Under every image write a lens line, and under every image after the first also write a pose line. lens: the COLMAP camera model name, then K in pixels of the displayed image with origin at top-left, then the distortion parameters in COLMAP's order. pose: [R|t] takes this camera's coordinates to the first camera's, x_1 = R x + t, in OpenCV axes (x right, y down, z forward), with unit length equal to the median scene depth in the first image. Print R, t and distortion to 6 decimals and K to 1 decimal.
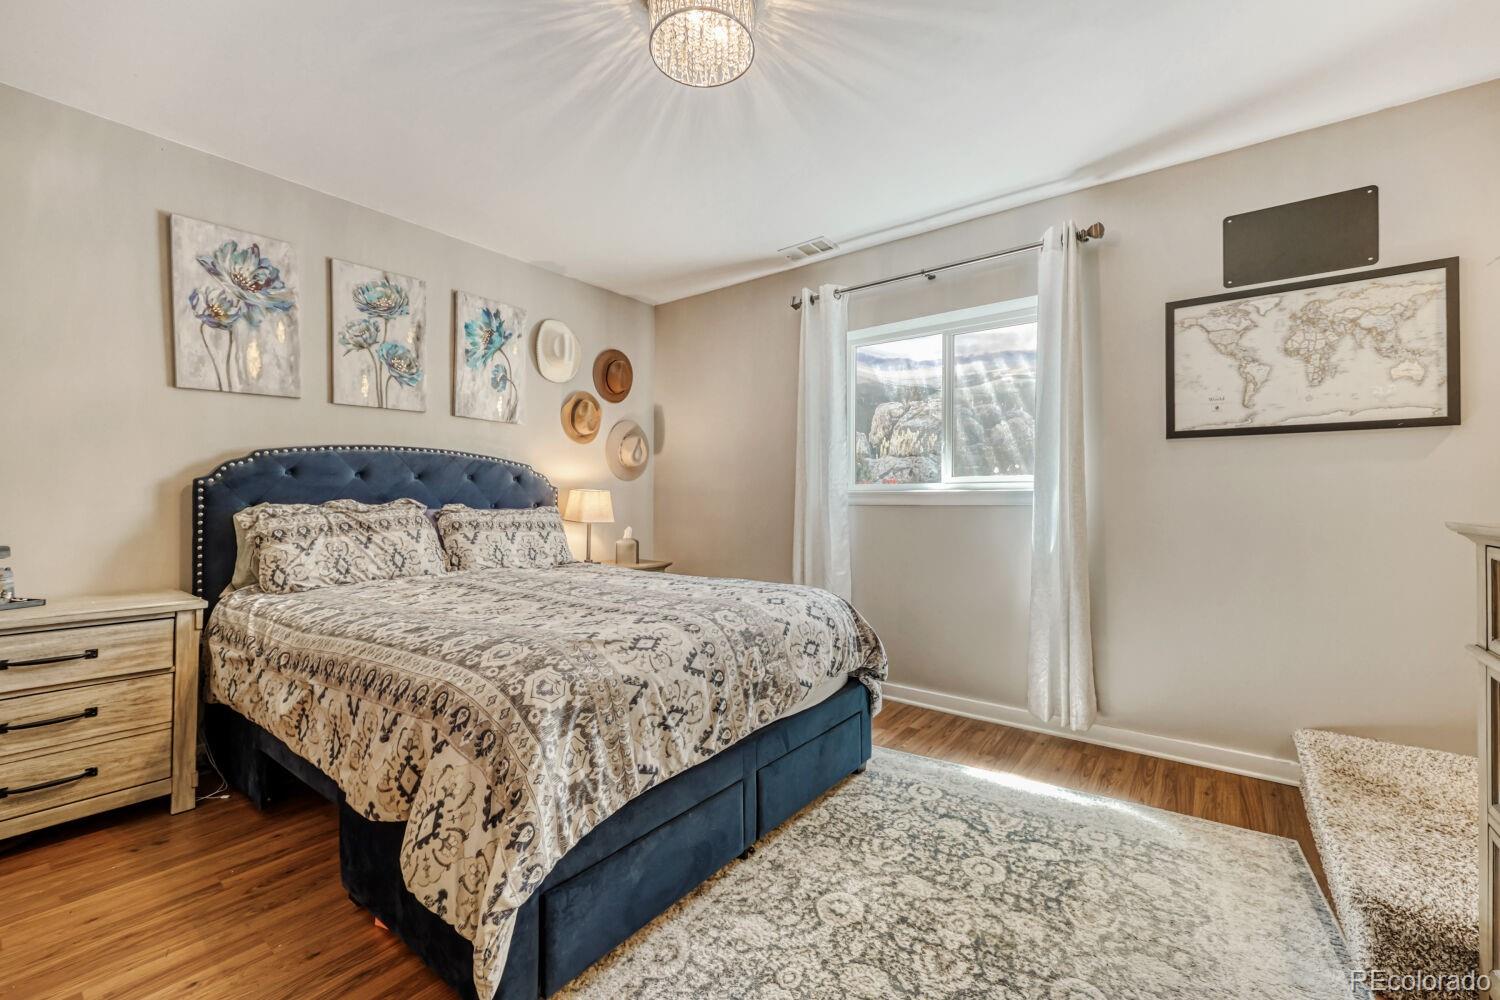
lens RADIAL K [[624.4, 0, 754.2], [0, 624.4, 488.2], [0, 0, 1]] dist [-0.000367, 0.000047]
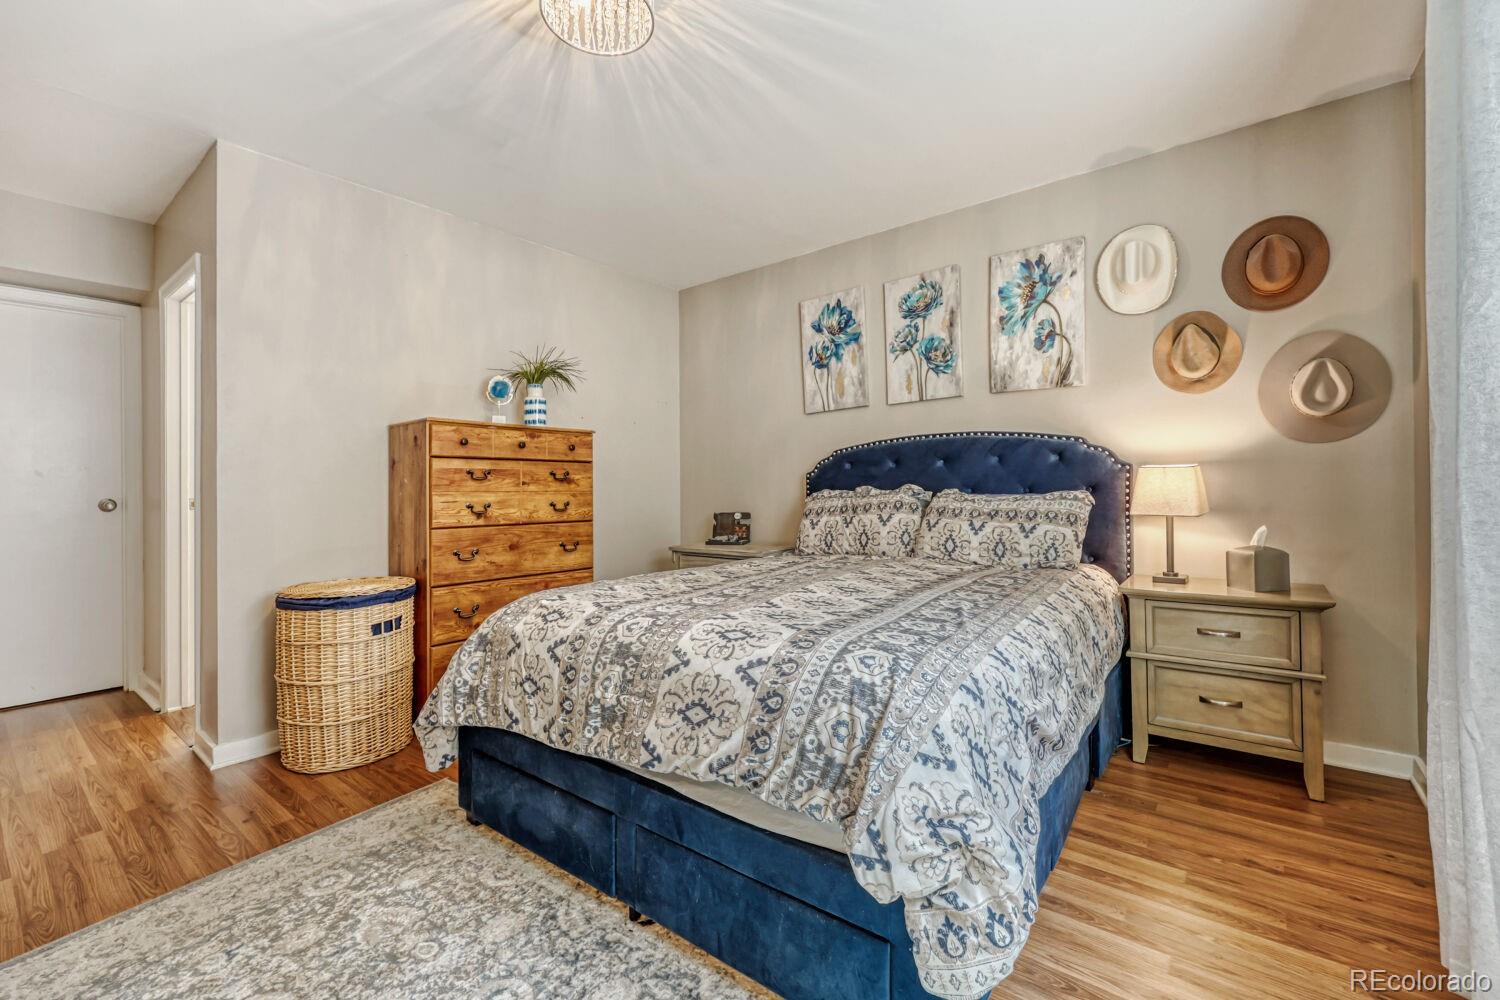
lens RADIAL K [[624.4, 0, 754.2], [0, 624.4, 488.2], [0, 0, 1]] dist [-0.000367, 0.000047]
pose [[-0.009174, -0.004824, -0.999946, 0.492032], [0.036088, 0.999335, -0.005152, 0.018620], [0.999307, -0.036133, -0.008994, 0.714458]]
